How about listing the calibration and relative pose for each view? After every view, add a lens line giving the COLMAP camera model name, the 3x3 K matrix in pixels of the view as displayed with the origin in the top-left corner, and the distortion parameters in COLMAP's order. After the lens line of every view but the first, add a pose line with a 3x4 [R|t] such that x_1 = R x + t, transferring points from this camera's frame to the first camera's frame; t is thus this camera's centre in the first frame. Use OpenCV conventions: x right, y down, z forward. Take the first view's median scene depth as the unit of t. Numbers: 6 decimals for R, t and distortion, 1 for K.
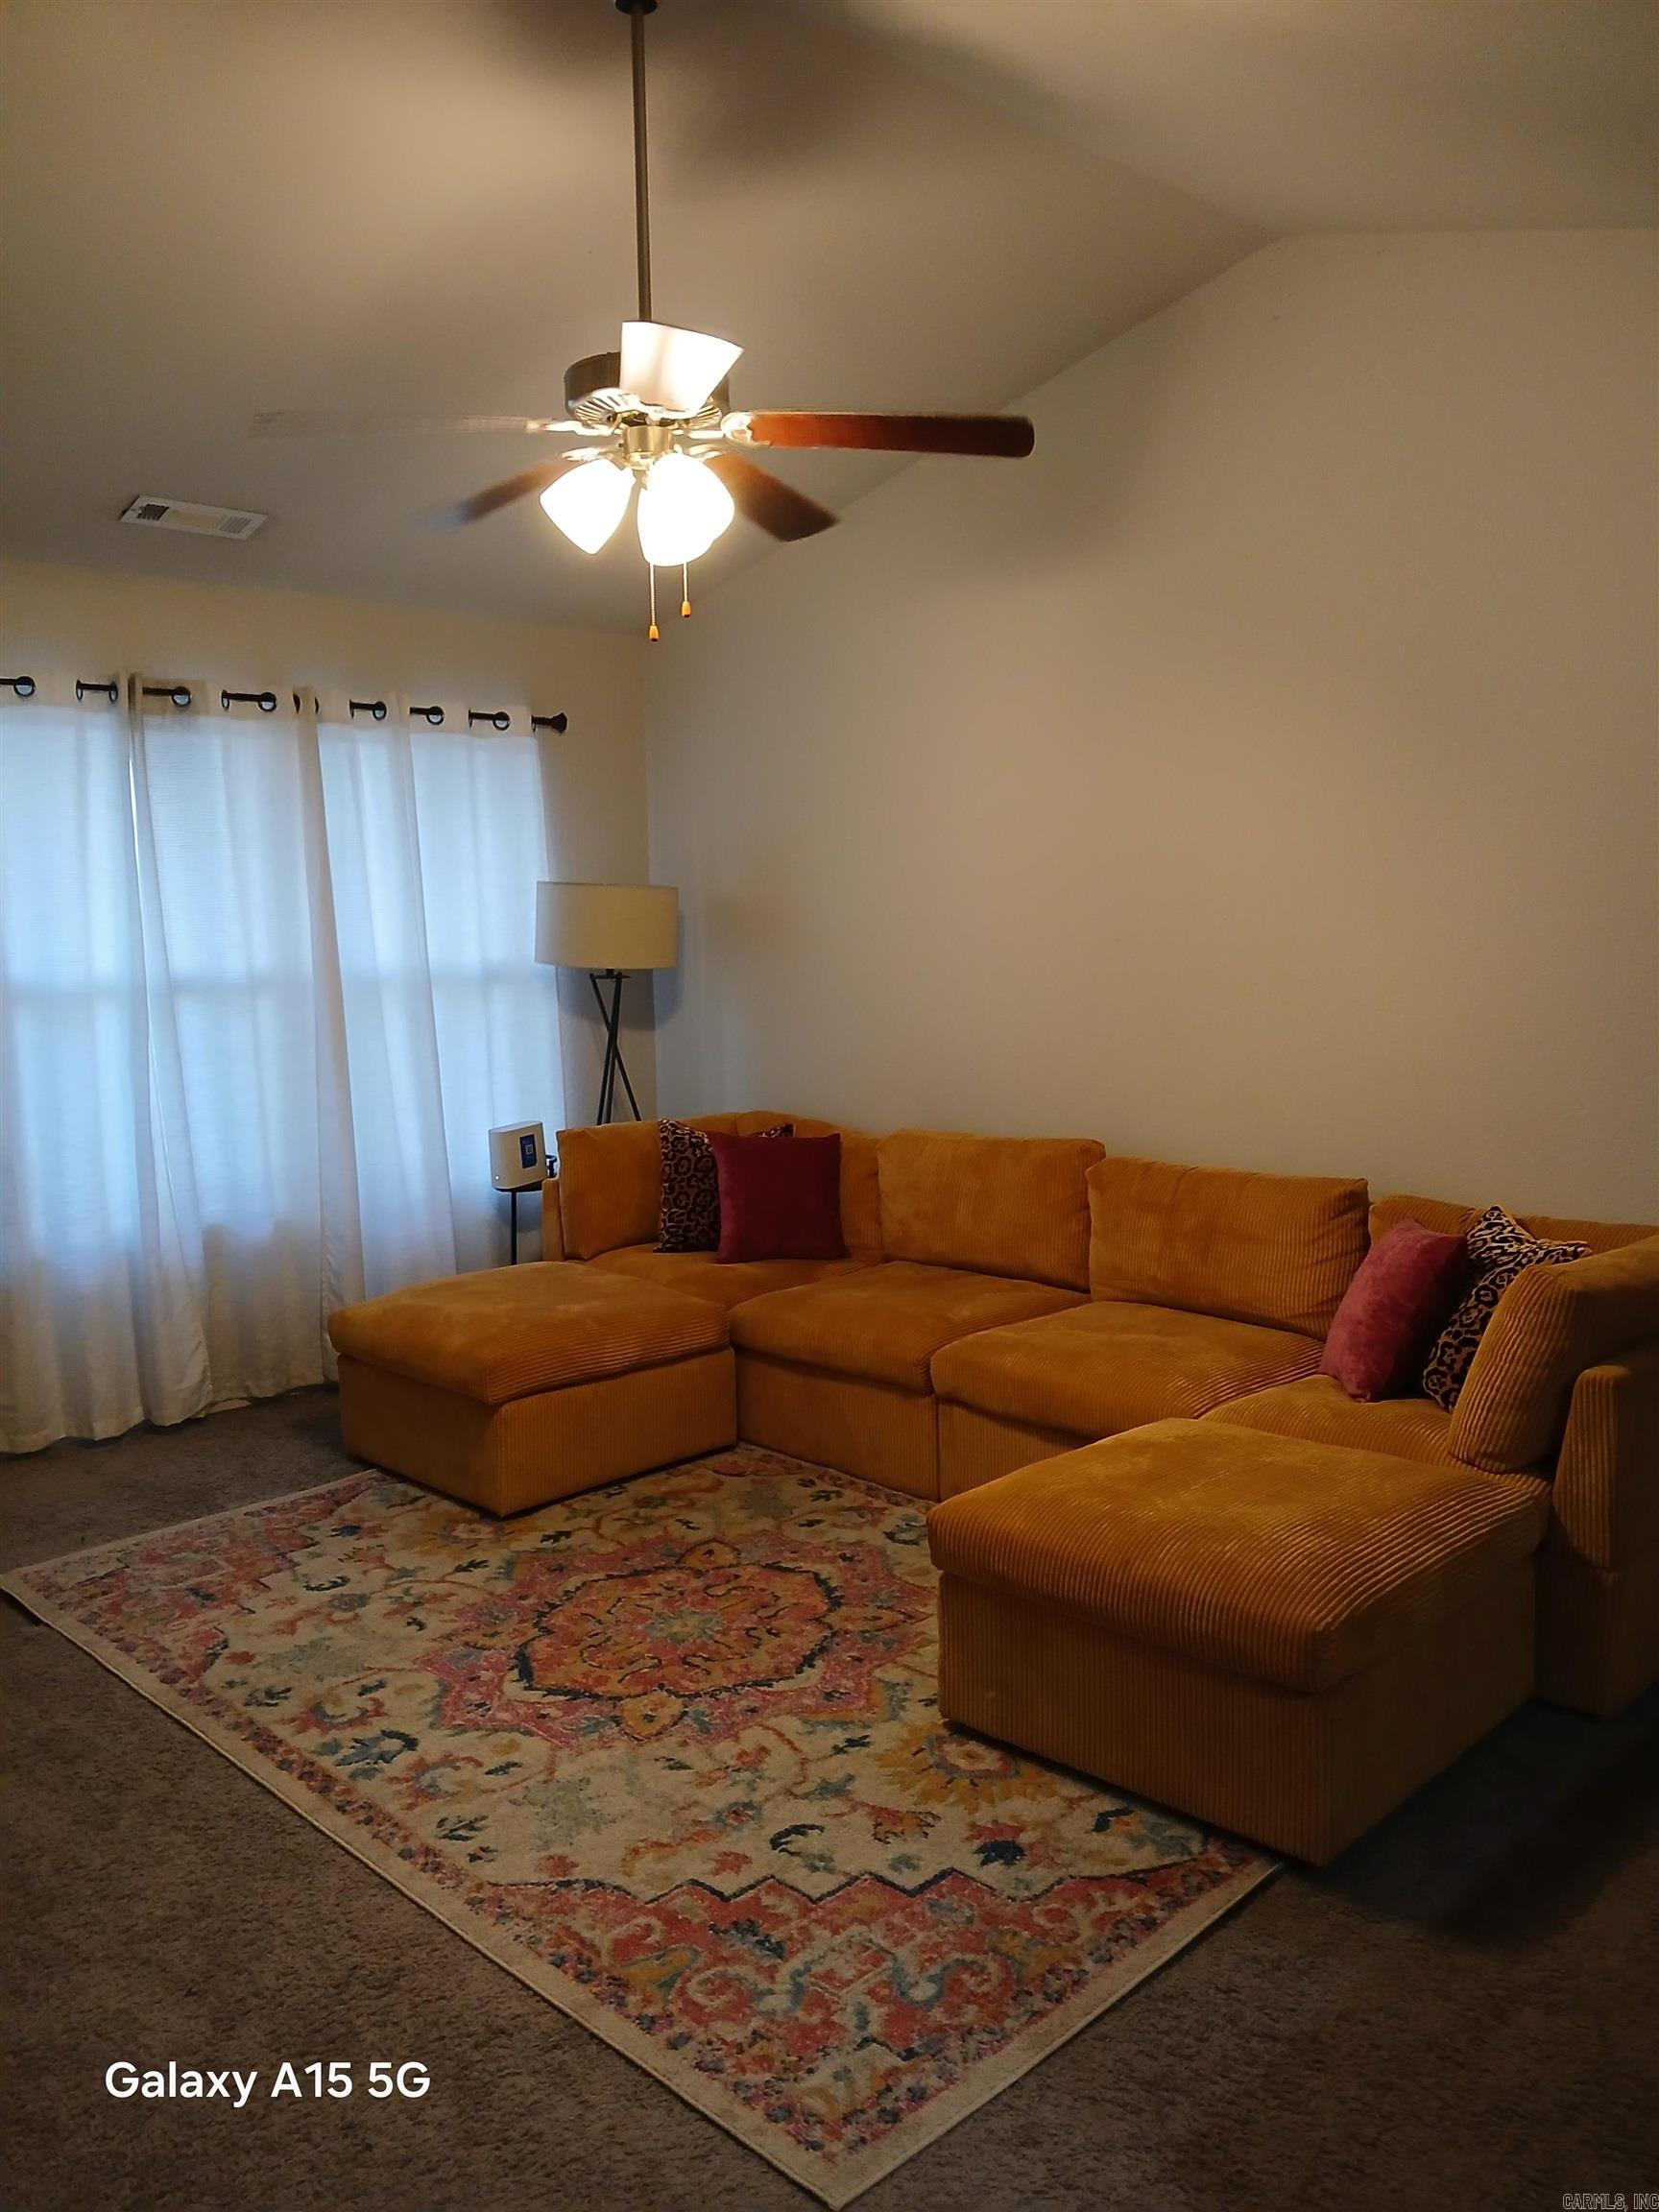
lens RADIAL K [[1744.9, 0, 820.8], [0, 1744.9, 1109.4], [0, 0, 1]] dist [0.029867, -0.063136]
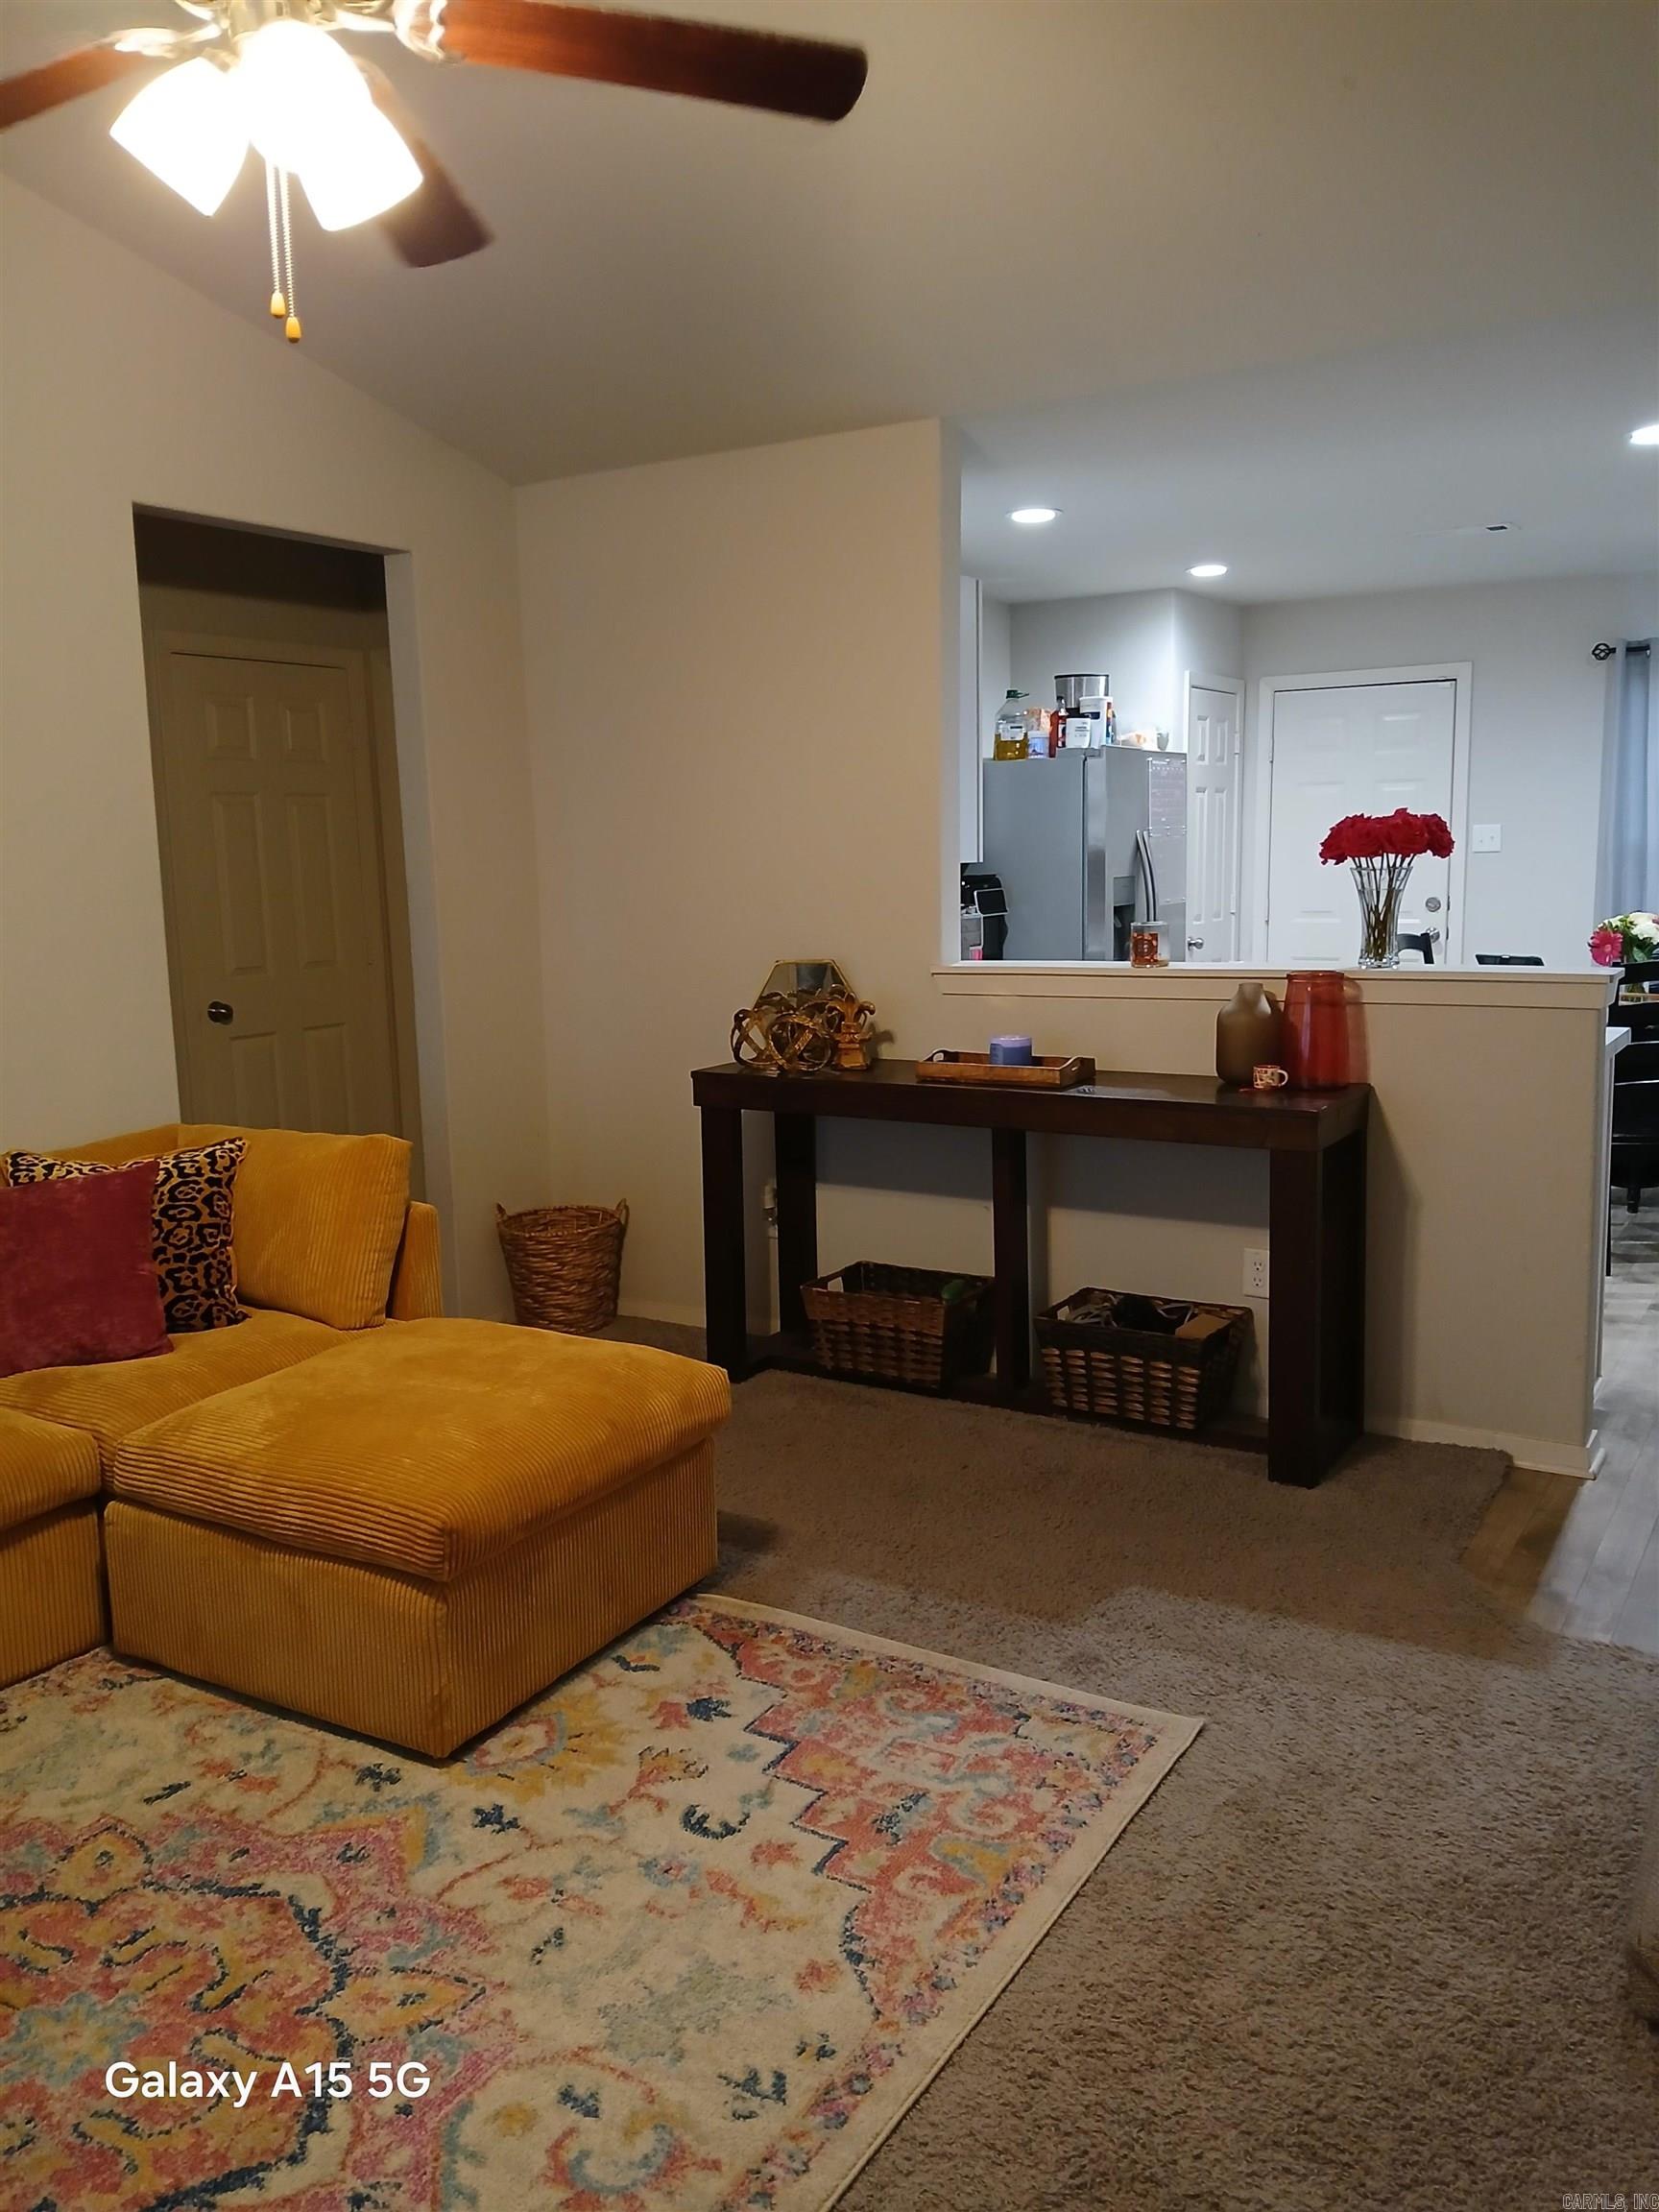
lens RADIAL K [[1744.9, 0, 819.6], [0, 1744.9, 1098.2], [0, 0, 1]] dist [0.029867, -0.063136]
pose [[-0.240106, -0.118328, 0.963508, -0.833597], [0.153158, 0.975494, 0.157967, -0.075452], [-0.958588, 0.185498, -0.216099, 1.058312]]
